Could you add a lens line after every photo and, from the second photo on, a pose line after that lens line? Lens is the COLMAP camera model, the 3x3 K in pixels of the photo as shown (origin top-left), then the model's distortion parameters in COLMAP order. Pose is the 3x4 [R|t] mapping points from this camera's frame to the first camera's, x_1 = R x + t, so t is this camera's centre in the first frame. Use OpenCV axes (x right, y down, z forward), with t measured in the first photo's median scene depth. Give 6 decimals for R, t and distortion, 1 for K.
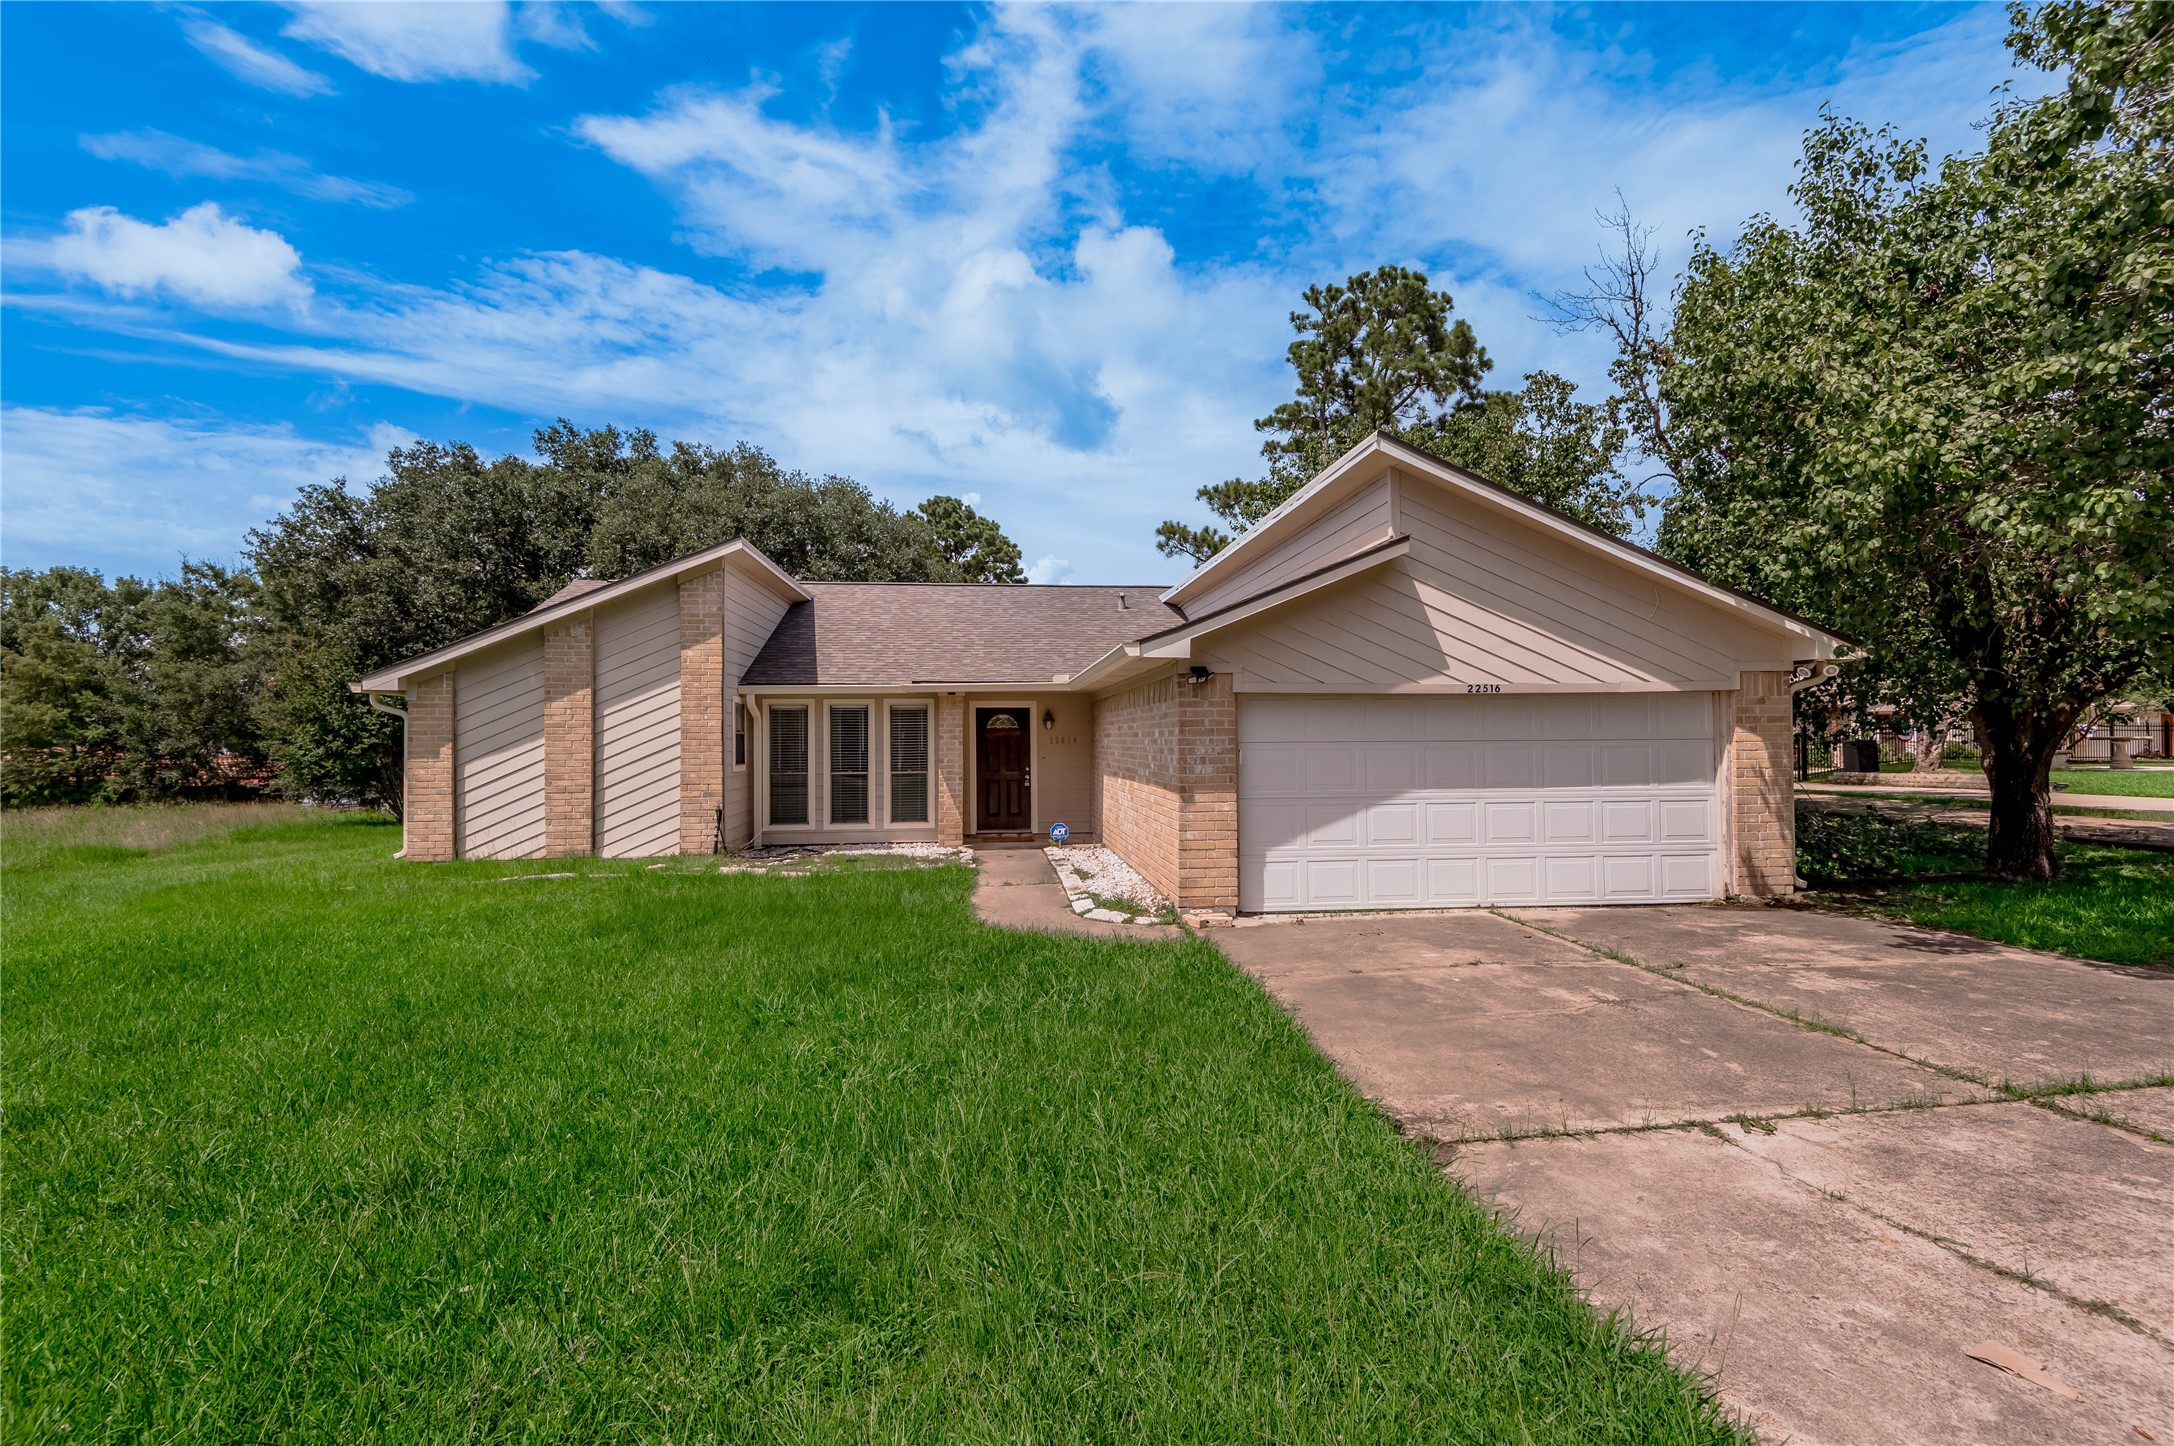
lens RADIAL K [[989.3, 0, 1078.4], [0, 989.3, 720.9], [0, 0, 1]] dist [0.037896, -0.030187]
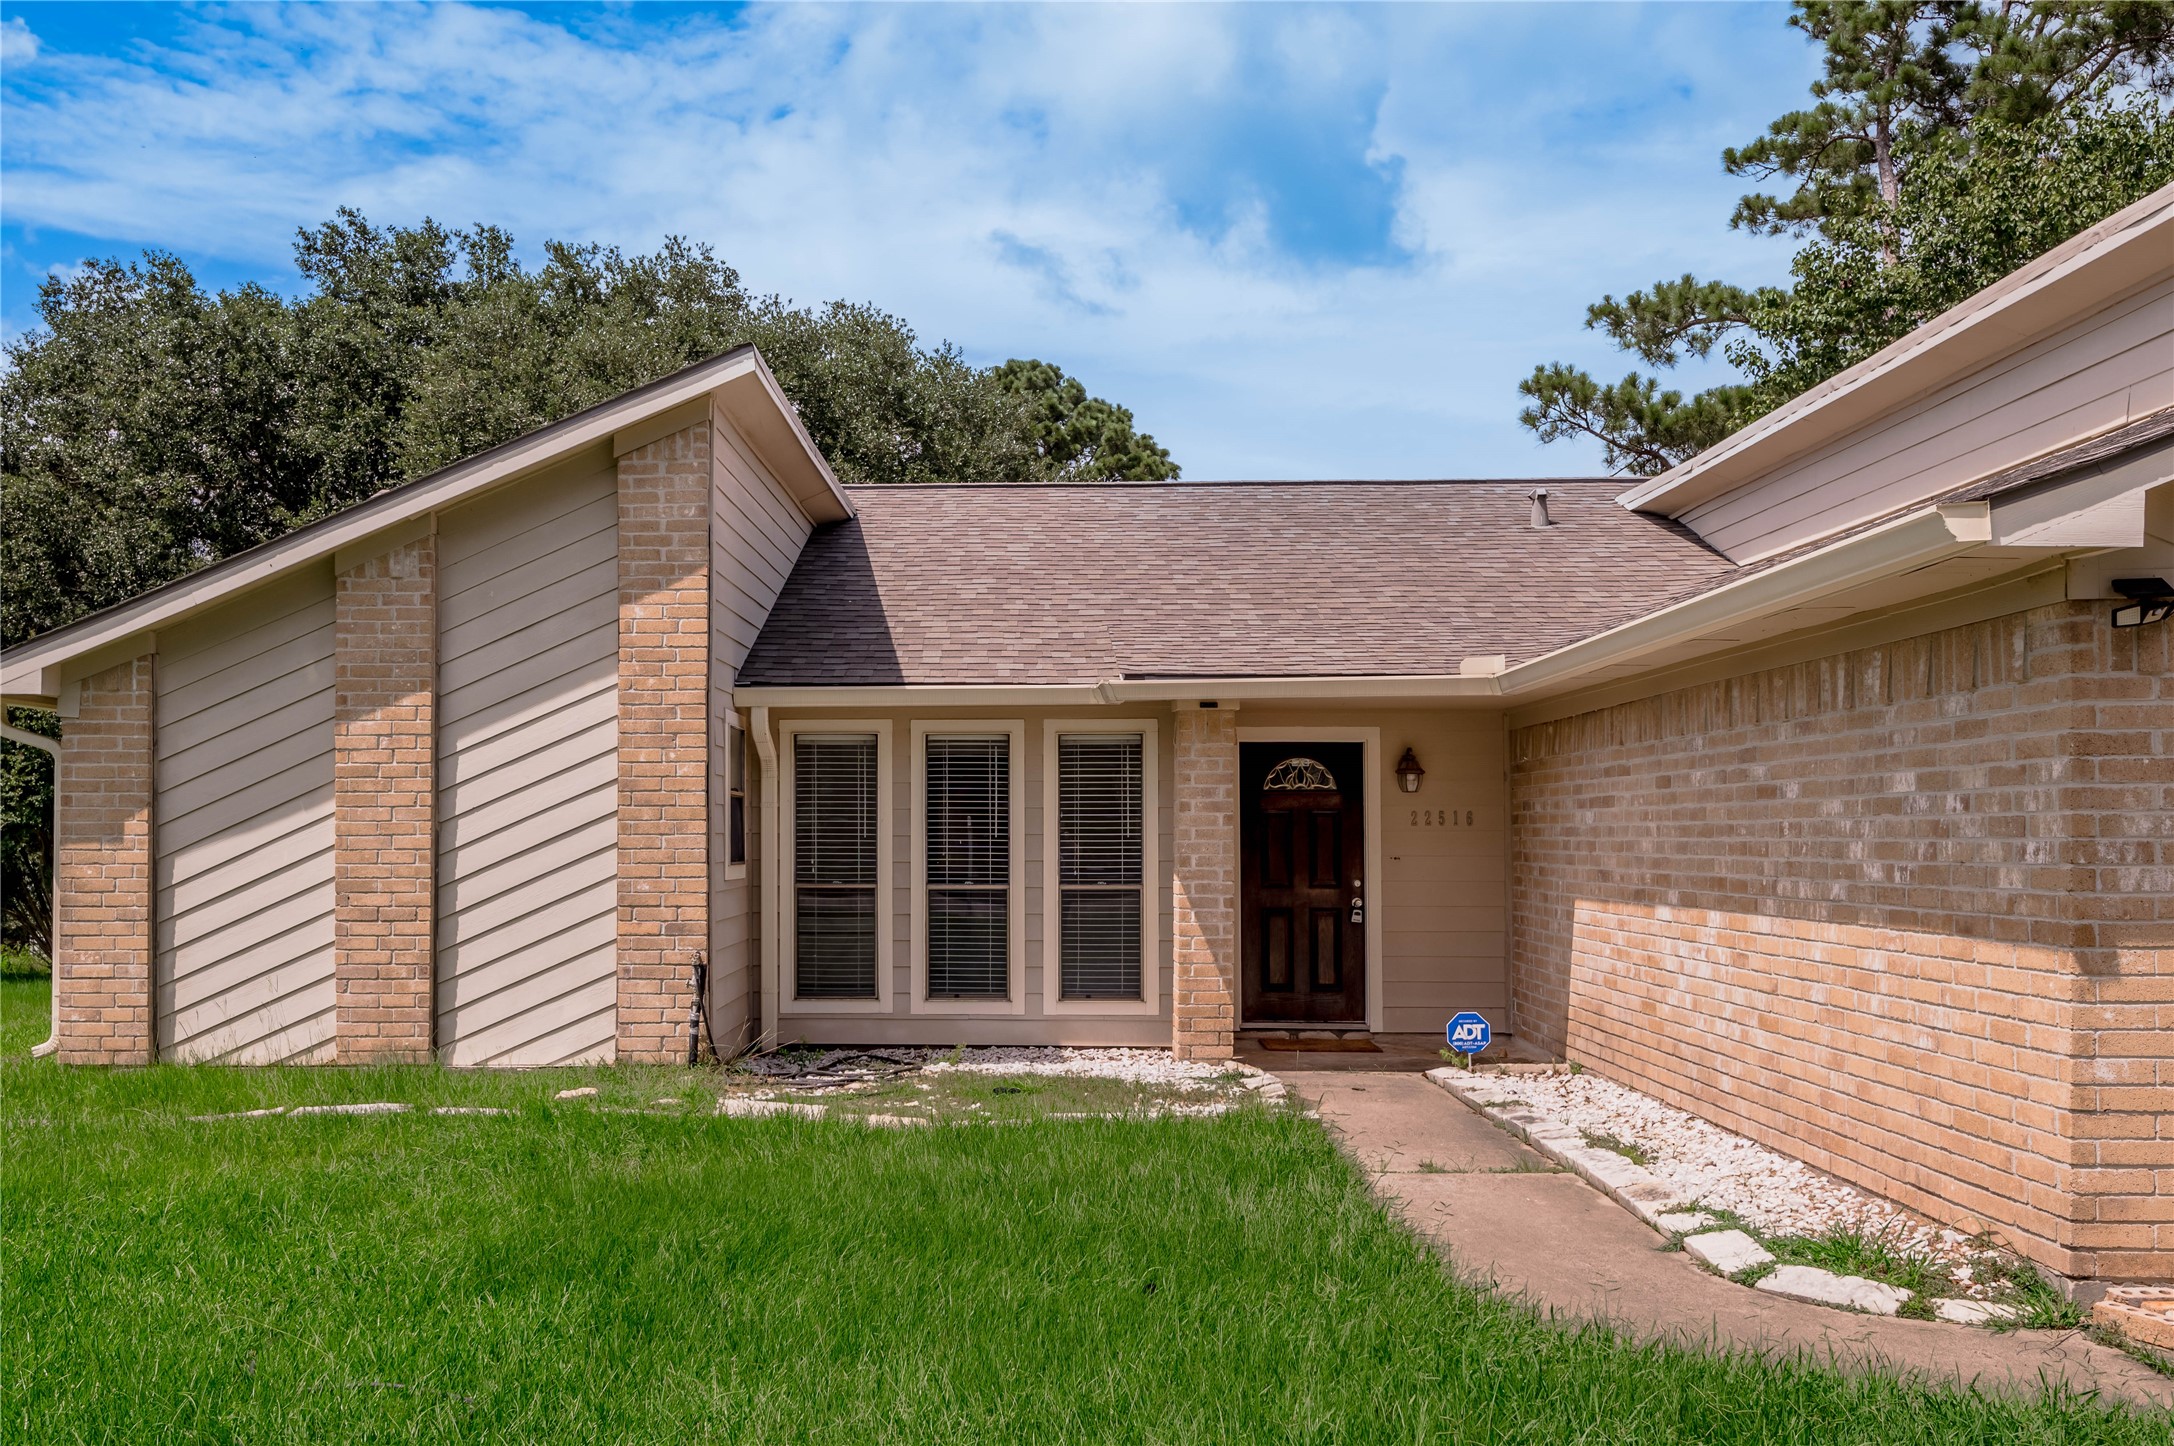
lens RADIAL K [[1863.7, 0, 954.9], [0, 1863.7, 799.0], [0, 0, 1]] dist [0.021853, -0.005559]
pose [[0.988320, 0.004507, -0.152325, -0.113326], [-0.004732, 0.999988, -0.001112, 0.014727], [0.152319, 0.001820, 0.988330, 0.180555]]
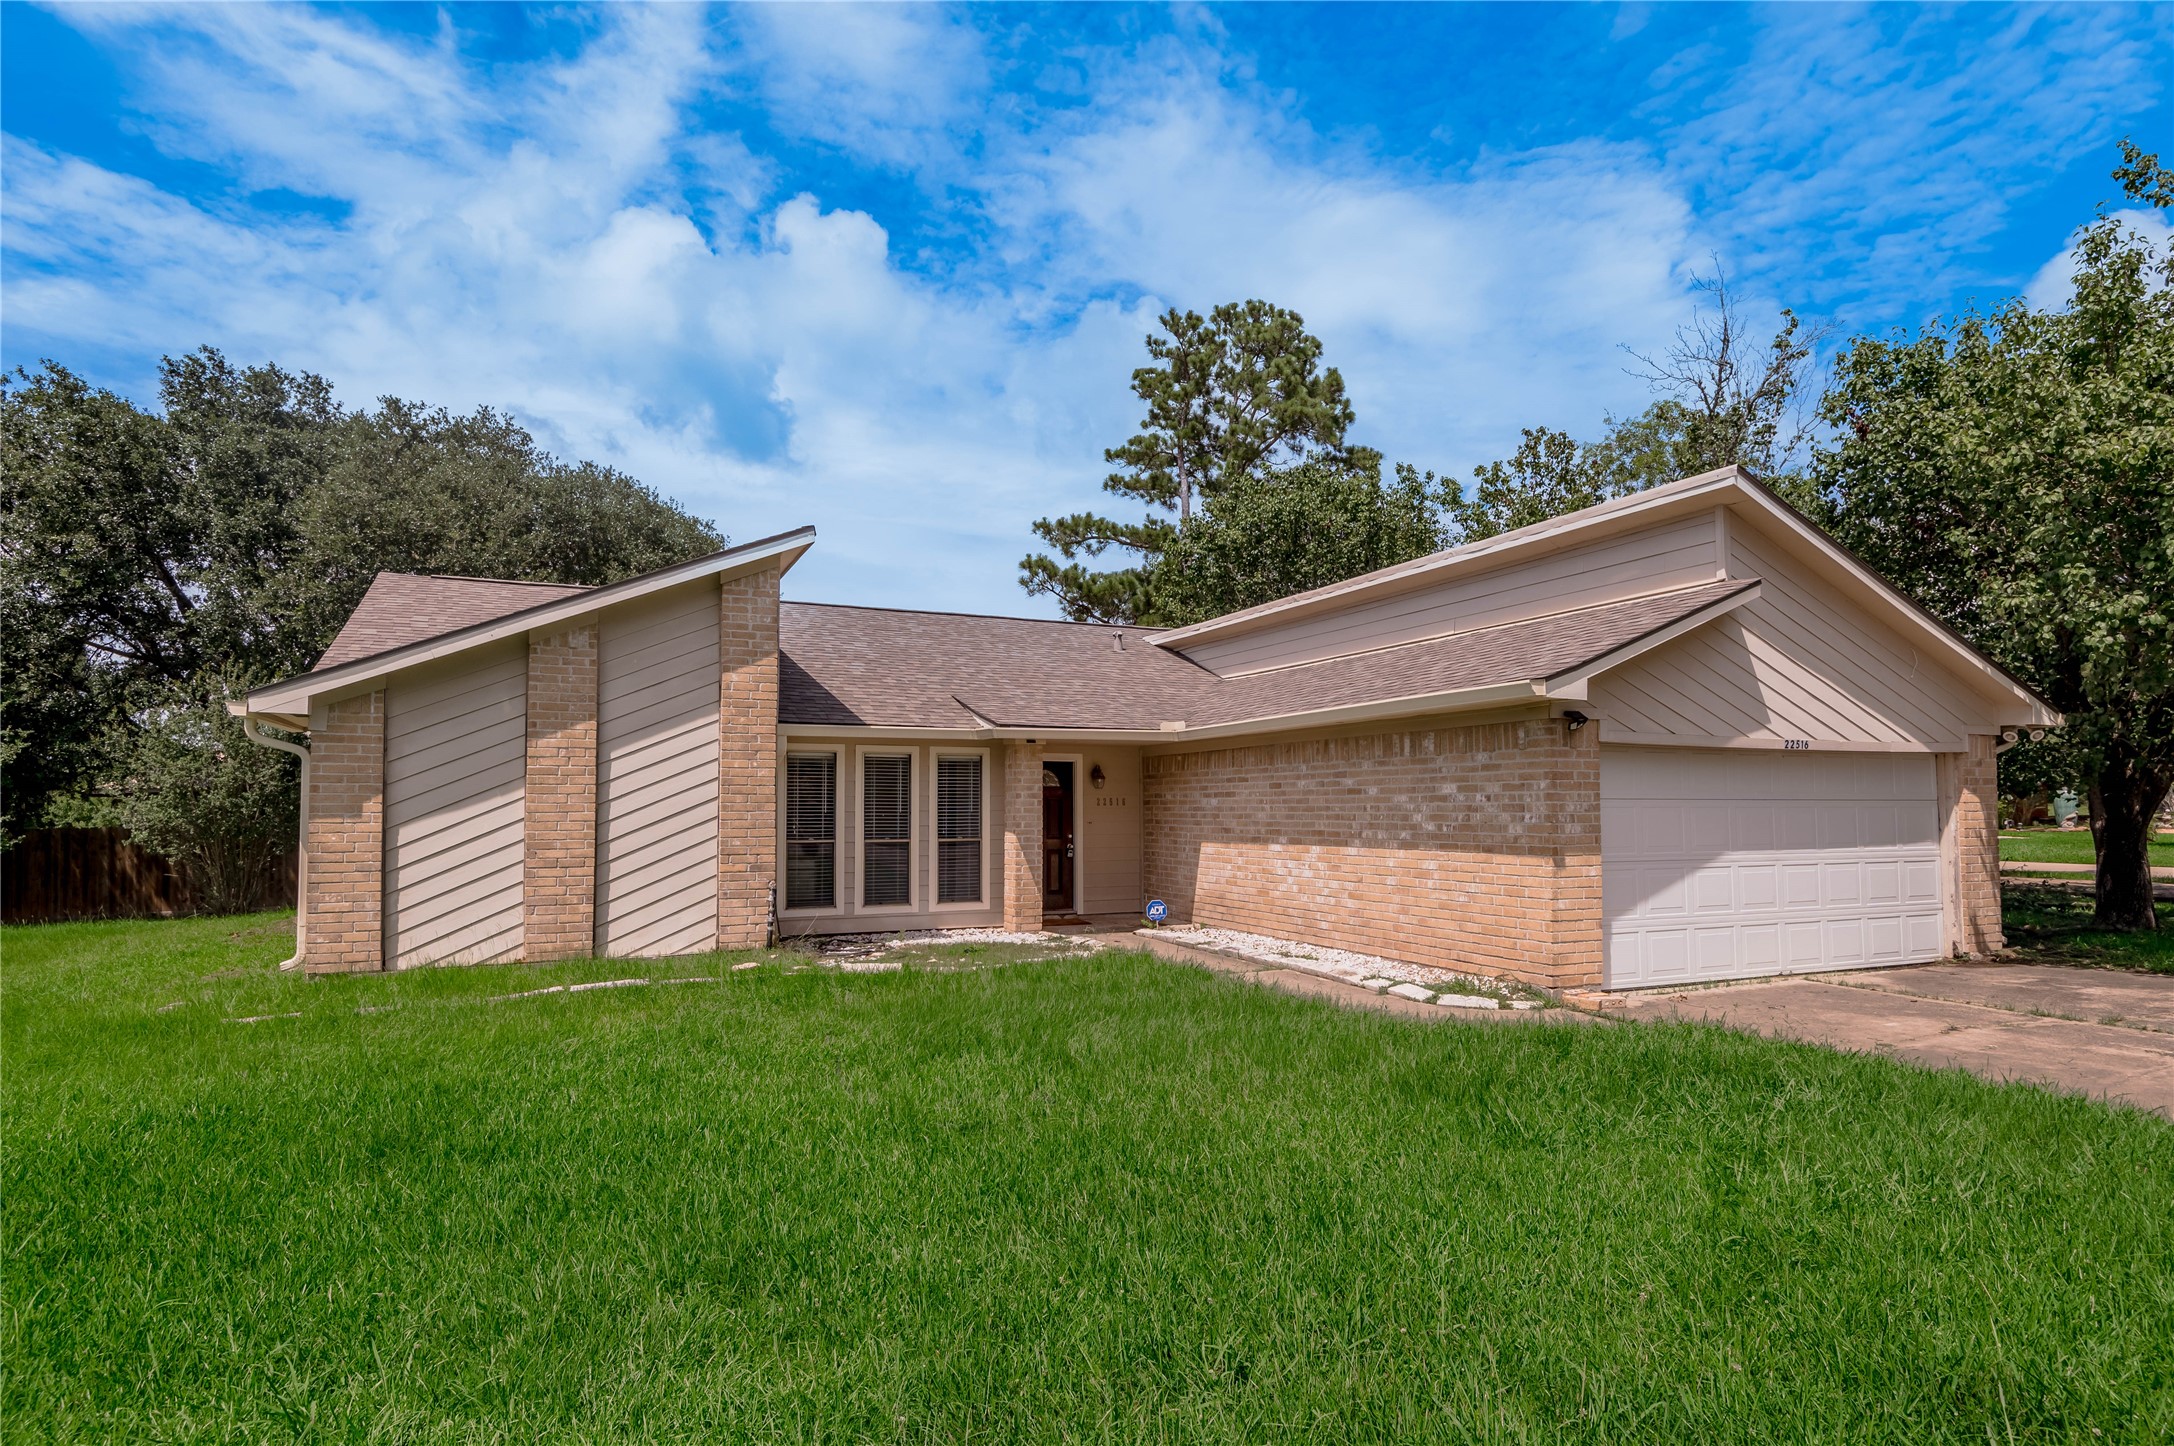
lens RADIAL K [[1134.5, 0, 1086.1], [0, 1134.5, 759.9], [0, 0, 1]] dist [0.040090, -0.039242]
pose [[0.951718, 0.019694, 0.306342, -0.368253], [-0.011319, 0.999513, -0.029089, 0.013875], [-0.306765, 0.024217, 0.951477, 0.104059]]
